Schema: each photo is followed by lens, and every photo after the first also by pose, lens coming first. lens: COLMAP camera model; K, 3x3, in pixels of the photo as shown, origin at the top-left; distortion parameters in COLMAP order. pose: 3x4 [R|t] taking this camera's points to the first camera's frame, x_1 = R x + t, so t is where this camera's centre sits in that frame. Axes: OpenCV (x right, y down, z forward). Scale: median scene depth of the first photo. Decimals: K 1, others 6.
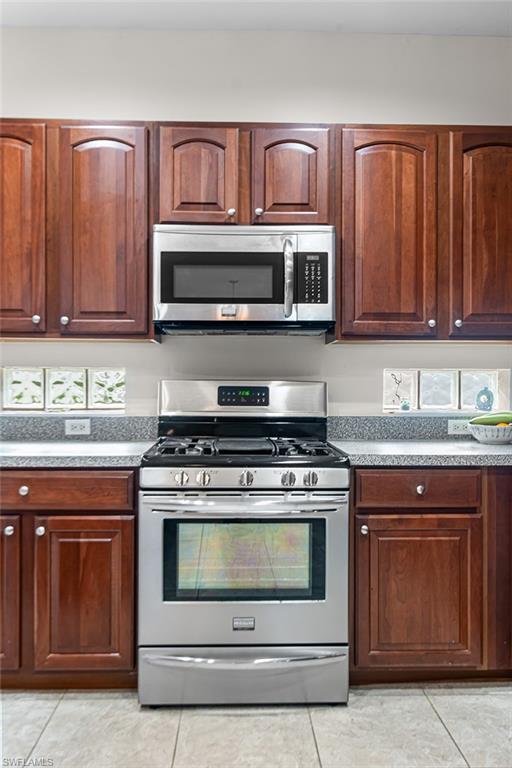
lens RADIAL K [[742.4, 0, 256.0], [0, 742.4, 384.0], [0, 0, 1]] dist [0.002205, -0.000819]
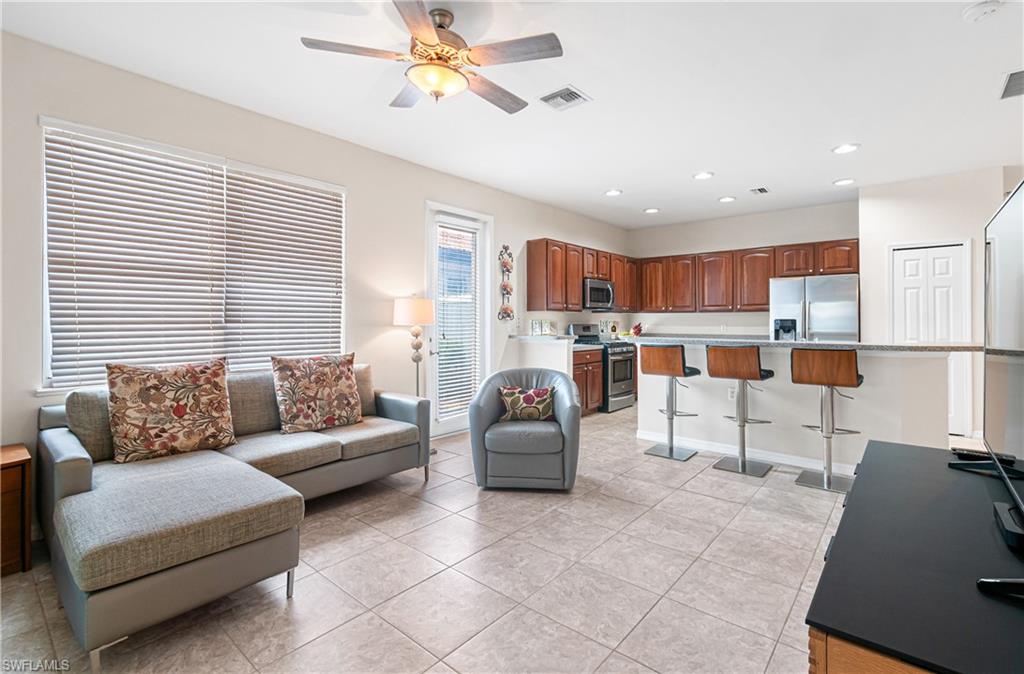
lens RADIAL K [[461.3, 0, 507.1], [0, 461.3, 315.5], [0, 0, 1]] dist [0.002458, 0.000195]
pose [[0.668036, 0.000339, 0.744129, -1.932092], [0.011222, 0.999882, -0.010529, -0.027322], [-0.744044, 0.015384, 0.667953, -0.136977]]
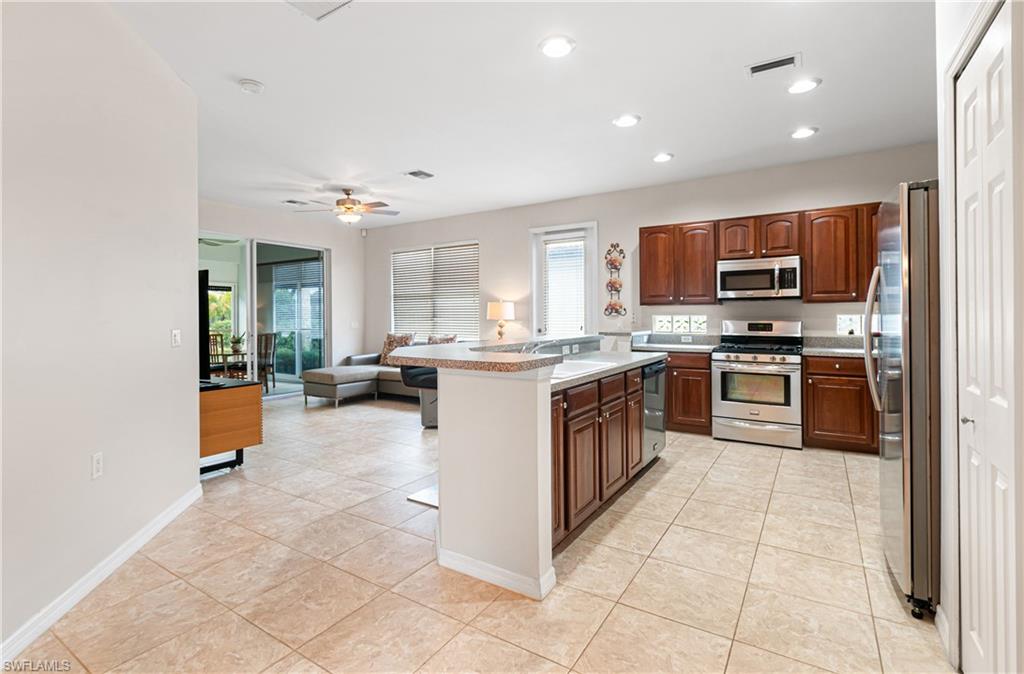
lens RADIAL K [[461.3, 0, 507.1], [0, 461.3, 315.5], [0, 0, 1]] dist [0.002458, 0.000195]
pose [[0.832091, -0.010584, -0.554538, 0.143745], [0.007702, 0.999942, -0.007528, -0.017703], [0.554585, 0.001993, 0.832124, -0.750328]]
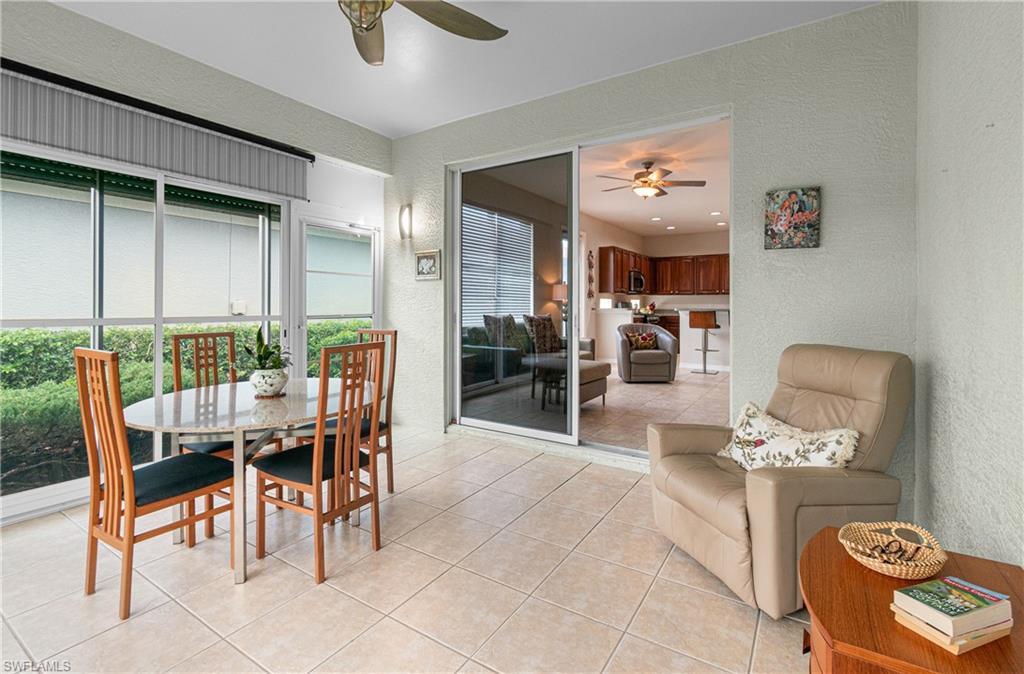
lens RADIAL K [[464.8, 0, 509.4], [0, 464.8, 300.0], [0, 0, 1]] dist [0.001424, 0.000061]
pose [[0.567827, 0.003012, 0.823142, -3.253273], [0.006435, 0.999947, -0.008099, 0.002145], [-0.823123, 0.009896, 0.567777, -0.133470]]
